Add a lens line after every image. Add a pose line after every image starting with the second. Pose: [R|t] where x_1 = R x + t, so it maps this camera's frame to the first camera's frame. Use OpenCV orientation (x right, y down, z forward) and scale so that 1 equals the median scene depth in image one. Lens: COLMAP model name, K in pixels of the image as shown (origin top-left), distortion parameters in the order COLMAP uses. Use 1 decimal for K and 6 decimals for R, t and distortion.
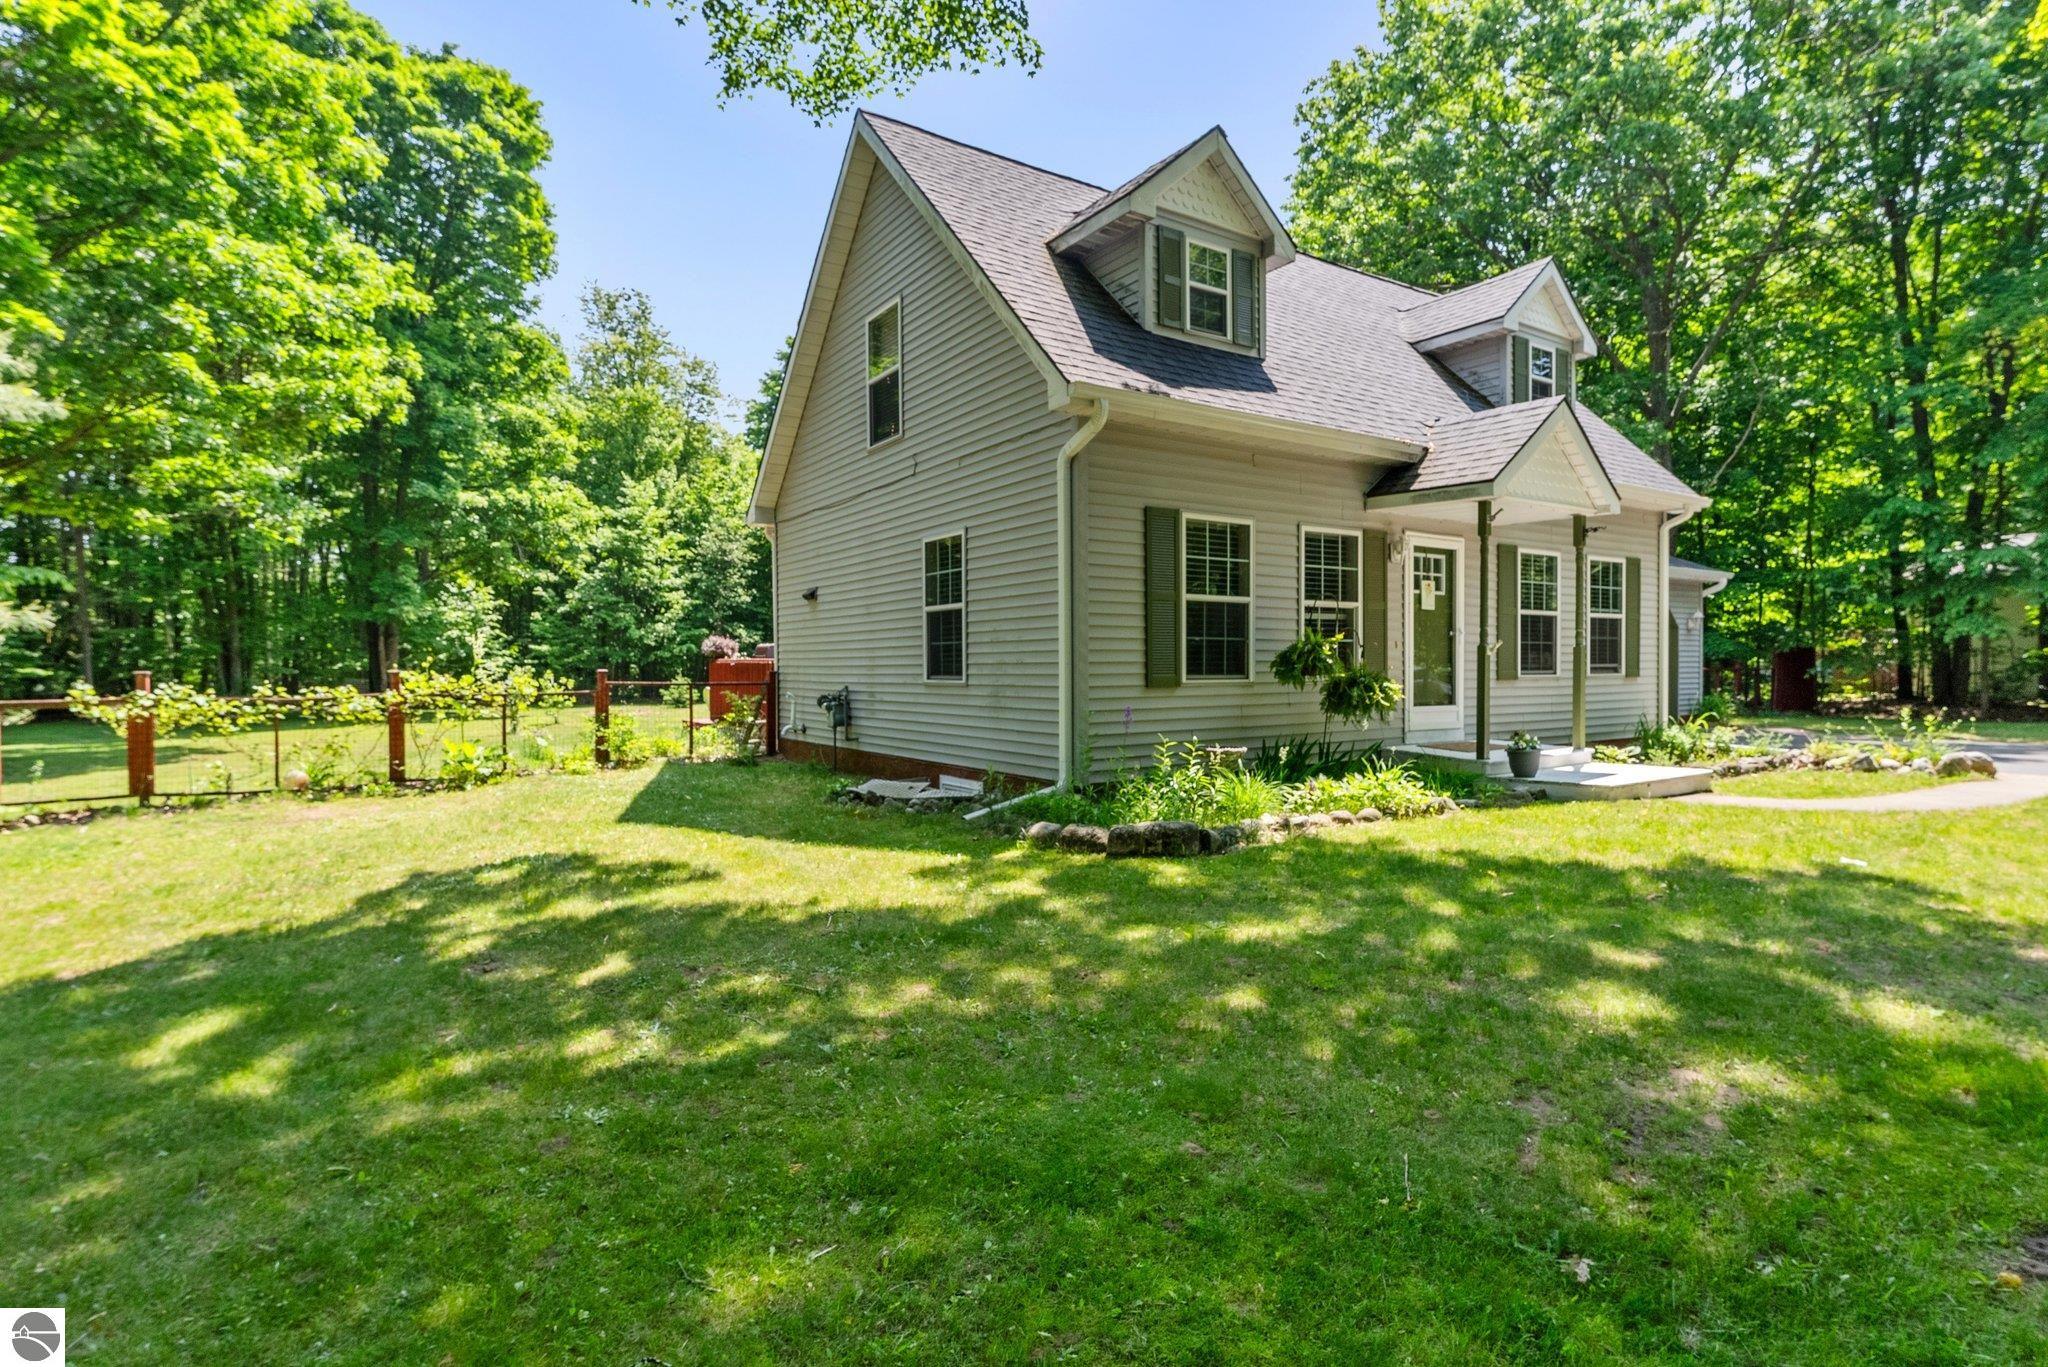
lens RADIAL K [[1015.0, 0, 1029.2], [0, 1015.0, 680.6], [0, 0, 1]] dist [-0.003325, -0.001486]
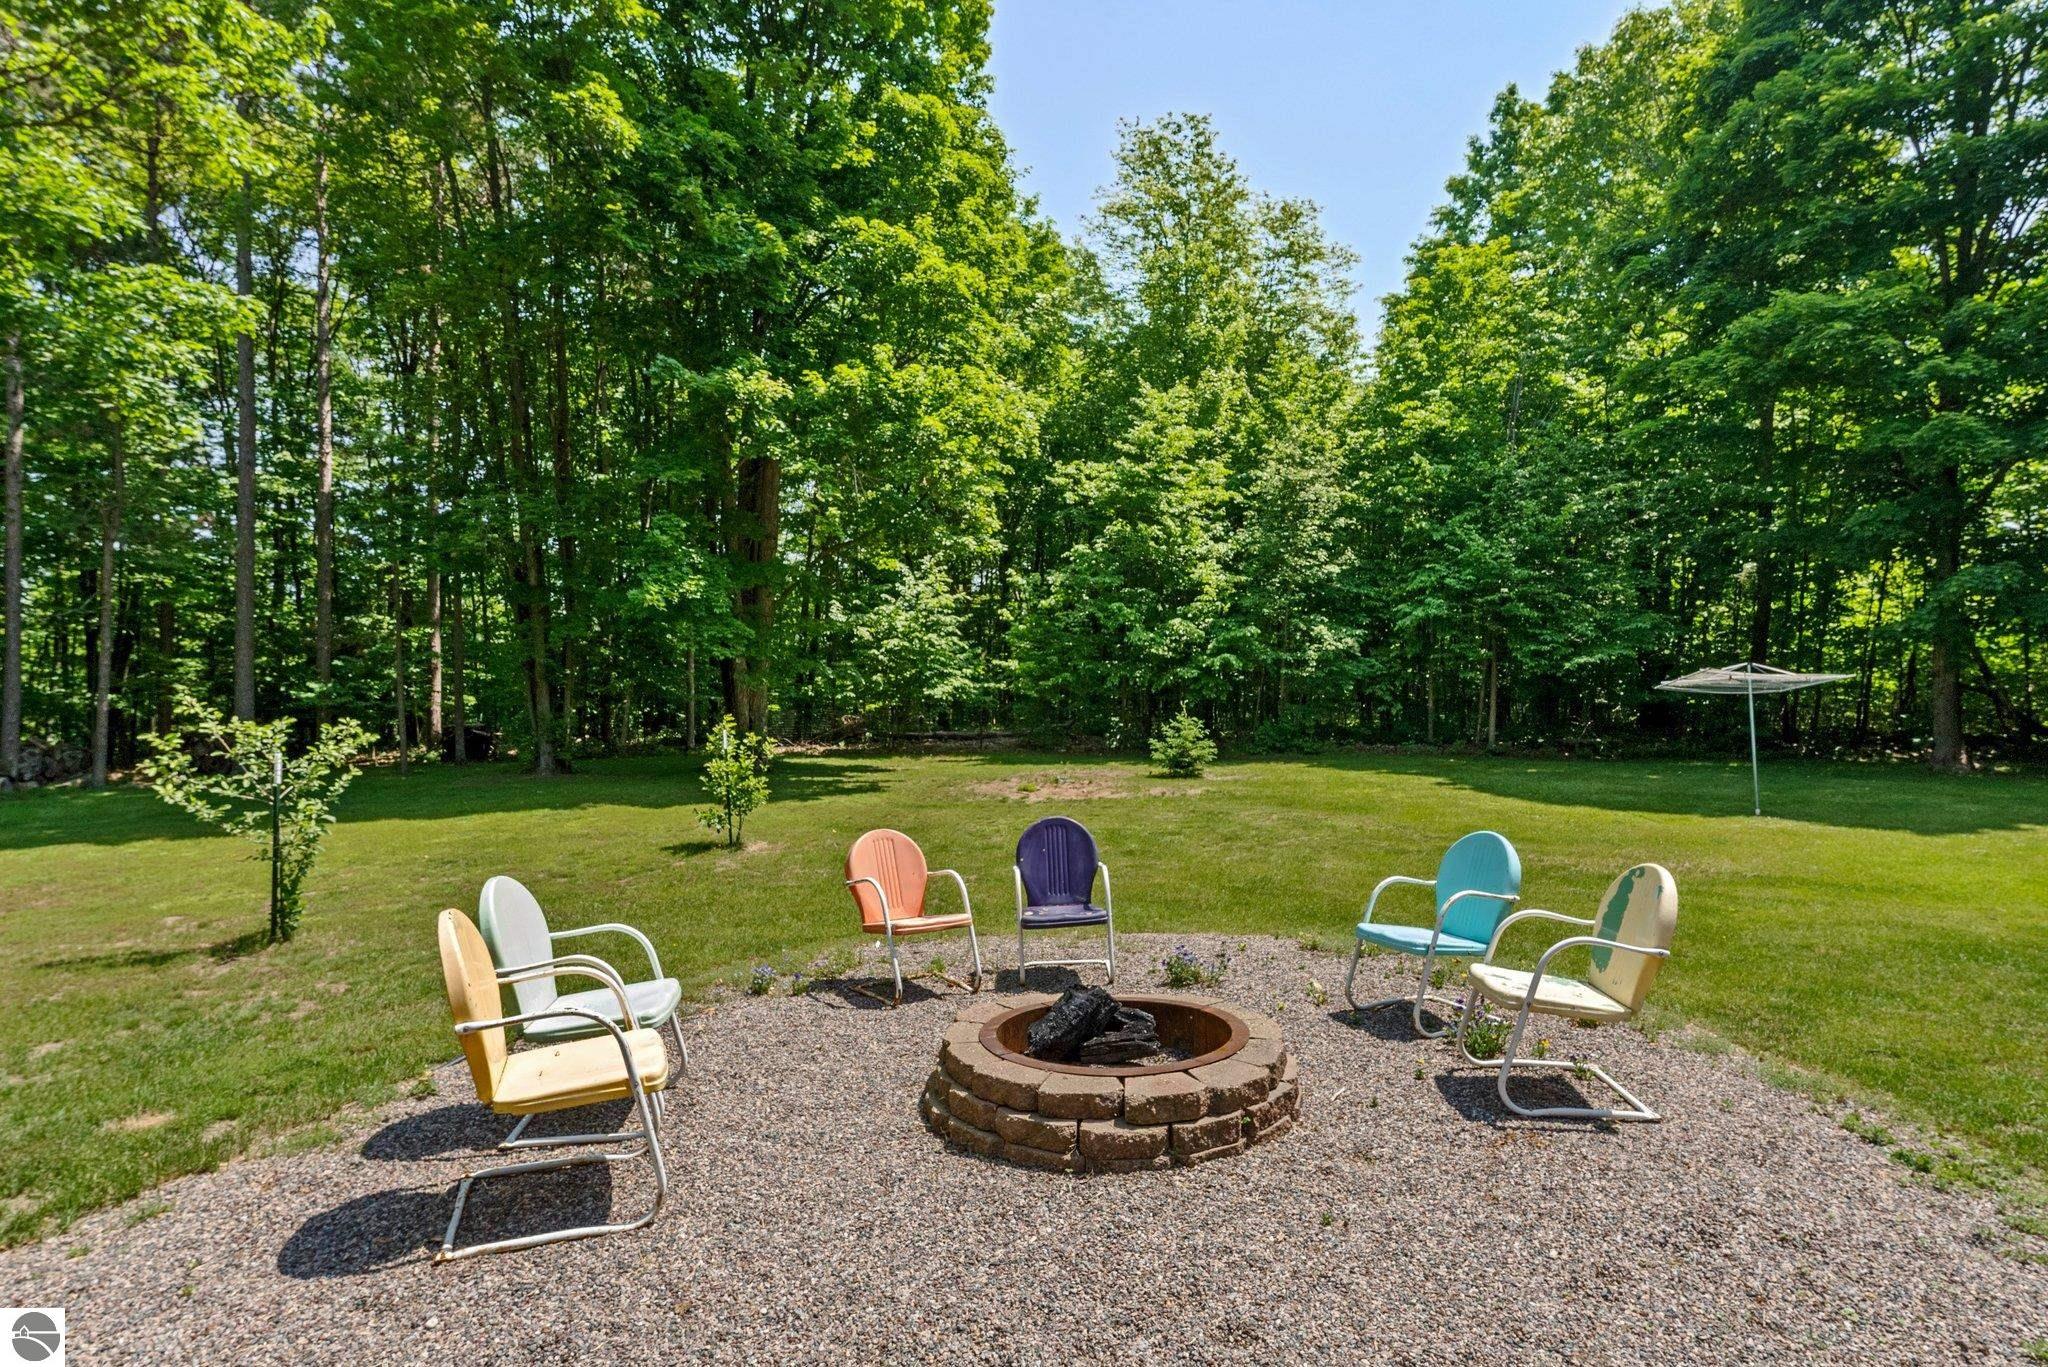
lens RADIAL K [[1020.6, 0, 1039.8], [0, 1020.6, 686.1], [0, 0, 1]] dist [-0.003265, -0.000149]
pose [[0.788972, 0.001832, -0.614427, -0.069288], [-0.013741, 0.999798, -0.014663, -0.008509], [0.614276, 0.020012, 0.788838, 0.483961]]
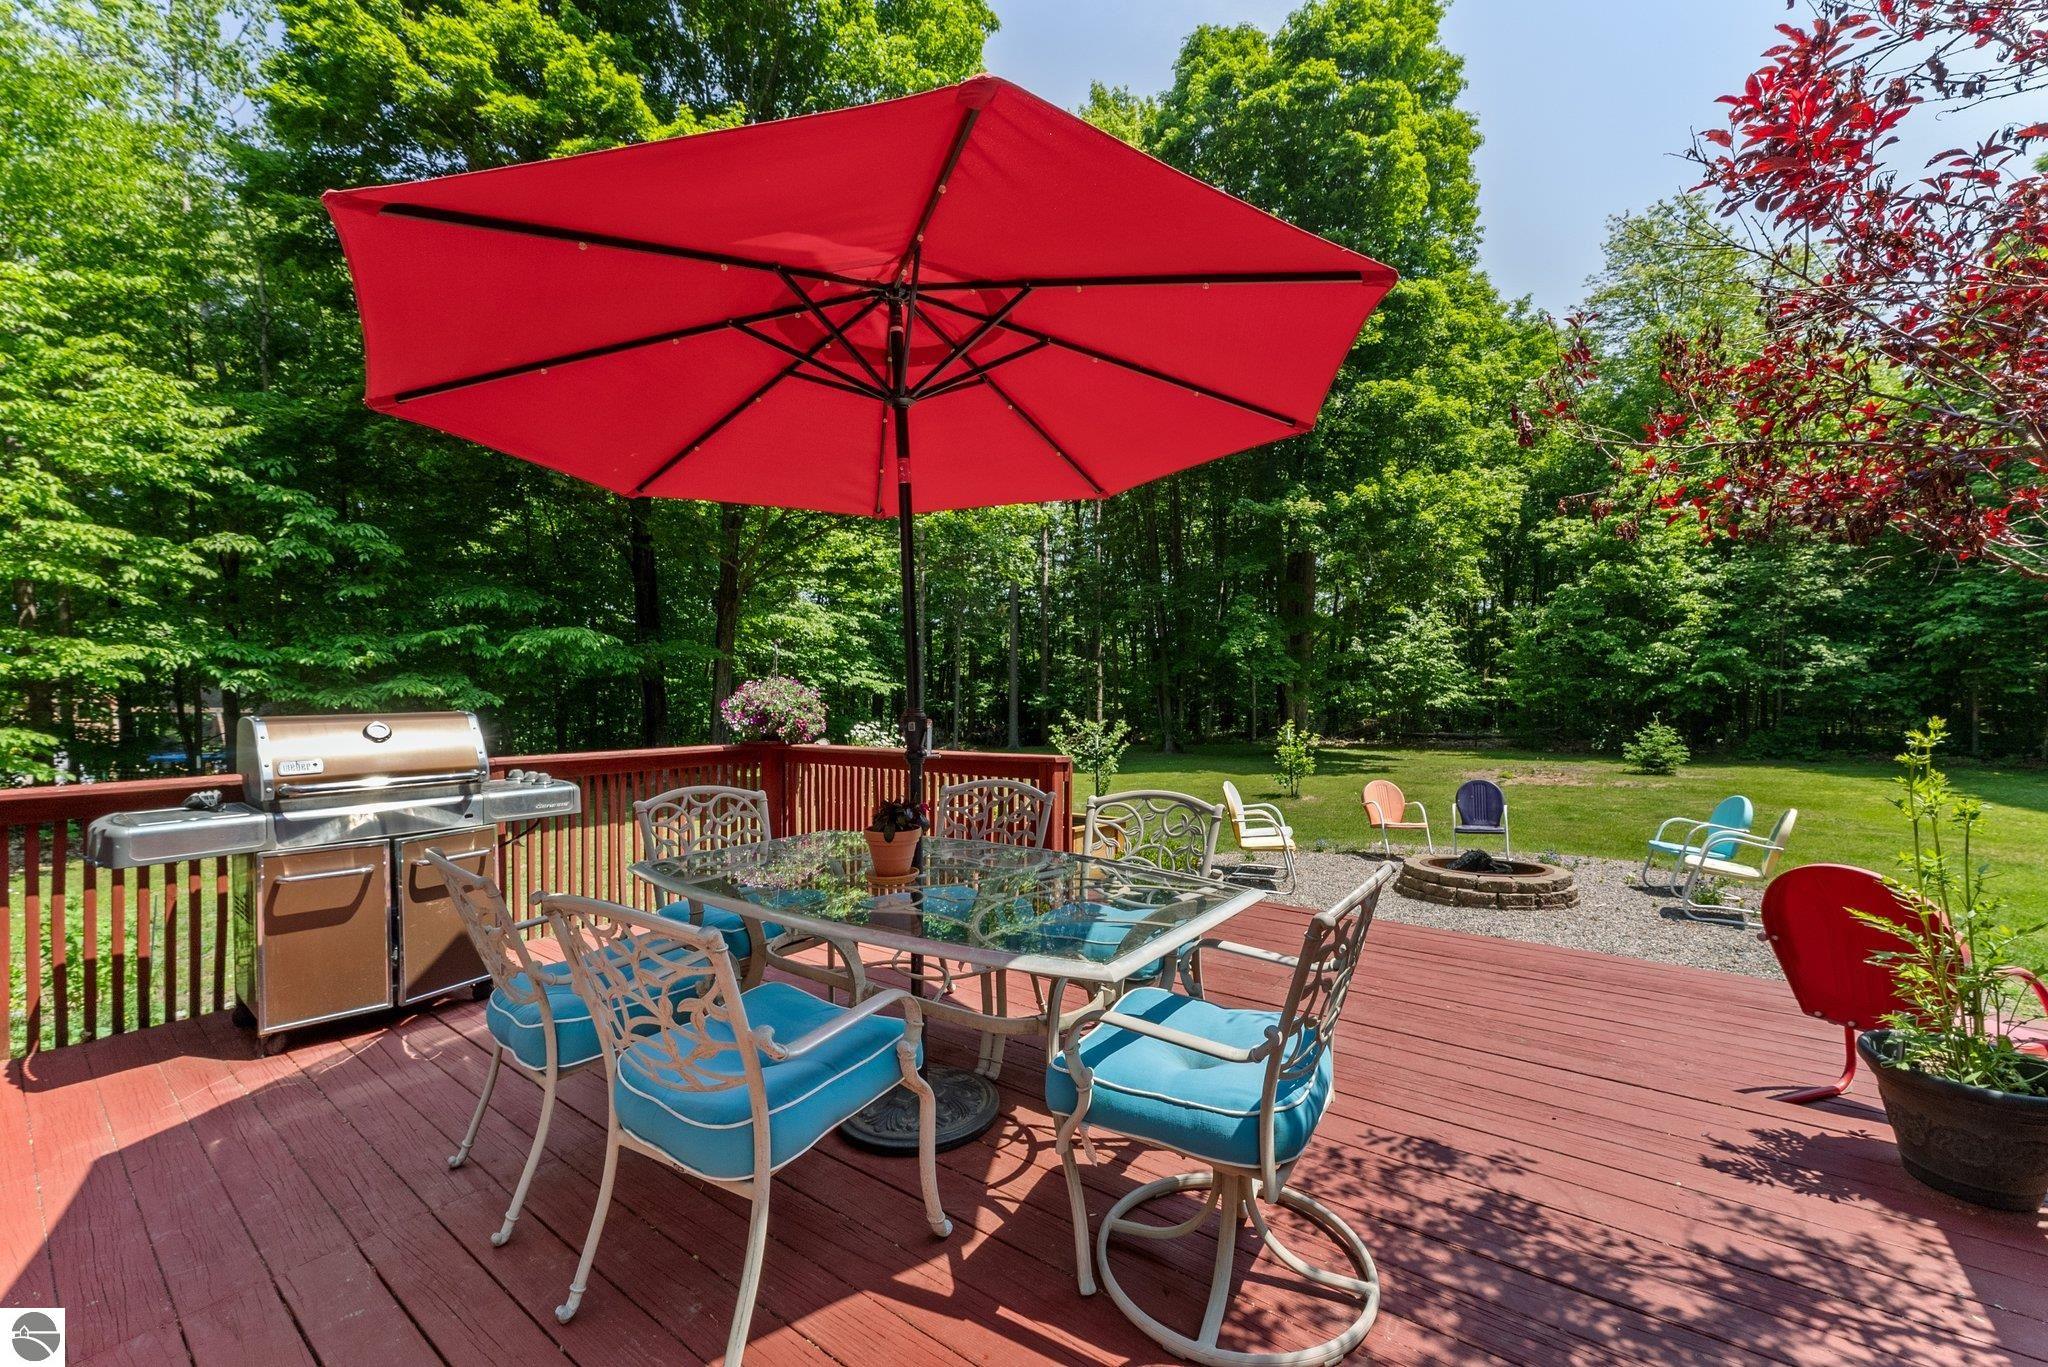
lens RADIAL K [[832.1, 0, 1041.8], [0, 832.1, 687.8], [0, 0, 1]] dist [0.002163, 0.000595]
pose [[0.342850, -0.002825, -0.939386, 0.018402], [-0.018135, 0.999789, -0.009626, -0.012605], [0.939215, 0.020336, 0.342726, 0.408390]]
